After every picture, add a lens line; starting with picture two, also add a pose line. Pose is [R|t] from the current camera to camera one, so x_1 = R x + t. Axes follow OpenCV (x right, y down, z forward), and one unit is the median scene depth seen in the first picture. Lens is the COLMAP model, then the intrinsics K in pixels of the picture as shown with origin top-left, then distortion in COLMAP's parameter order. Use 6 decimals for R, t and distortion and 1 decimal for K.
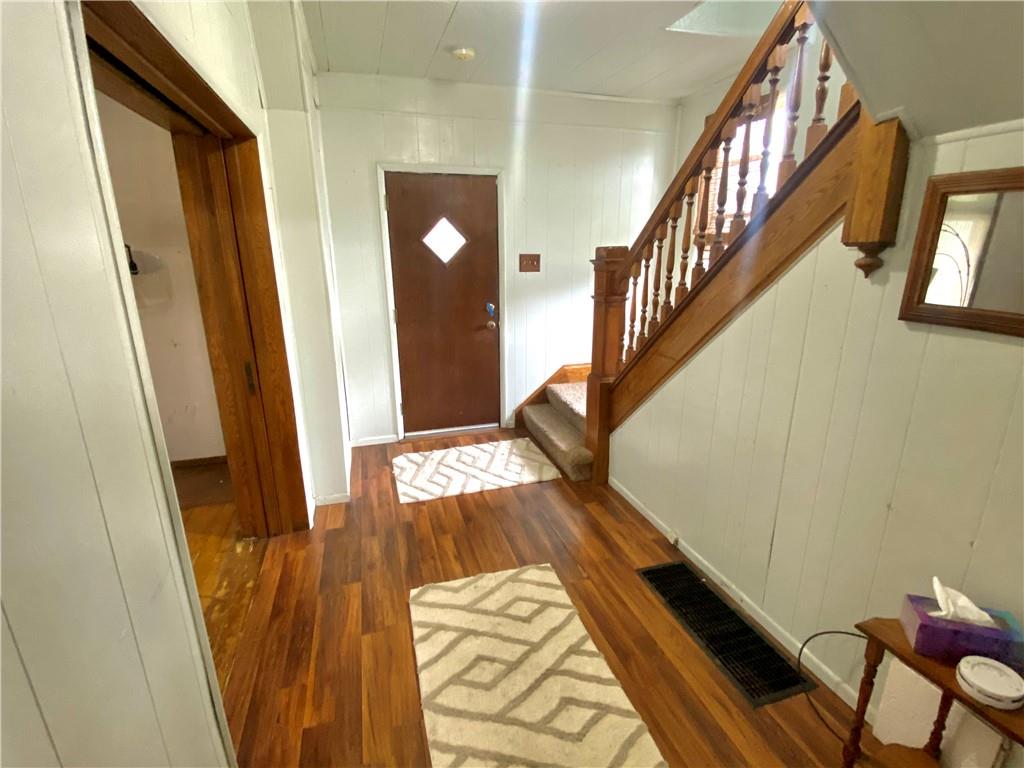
lens RADIAL K [[485.7, 0, 512.0], [0, 485.7, 384.0], [0, 0, 1]] dist [0.052951, -0.034760]
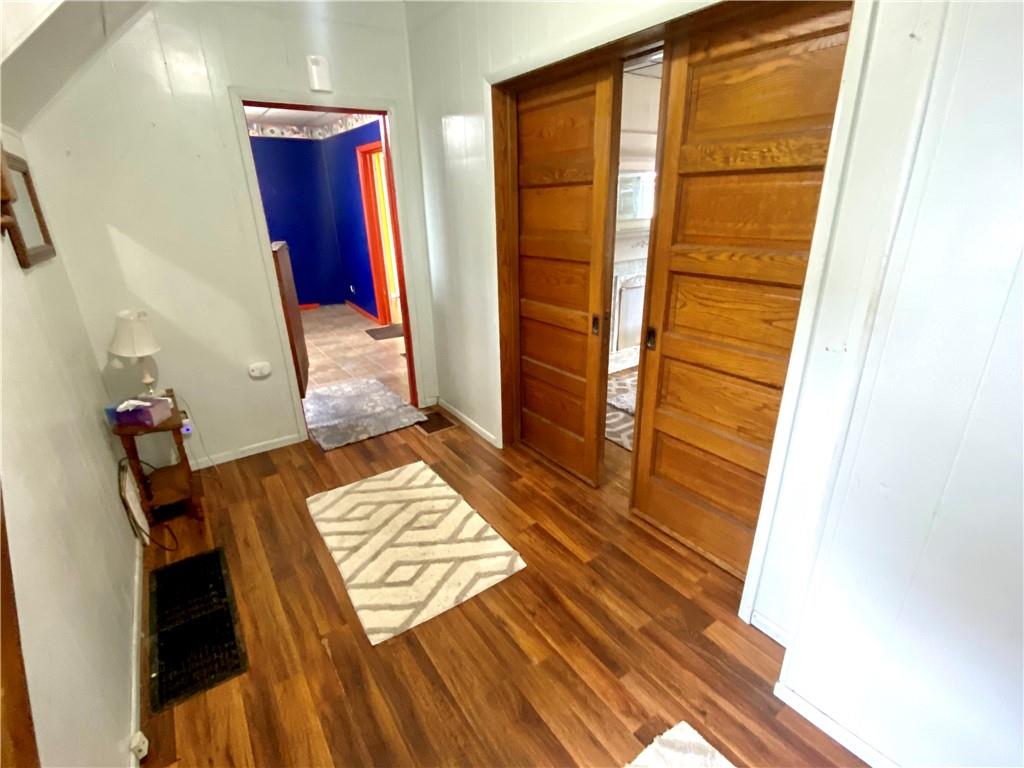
lens RADIAL K [[485.7, 0, 512.0], [0, 485.7, 384.0], [0, 0, 1]] dist [0.052951, -0.034760]
pose [[-0.951221, 0.140336, -0.274744, 0.032084], [-0.052047, 0.804790, 0.591274, -0.457853], [0.304088, 0.576732, -0.758229, 1.659847]]
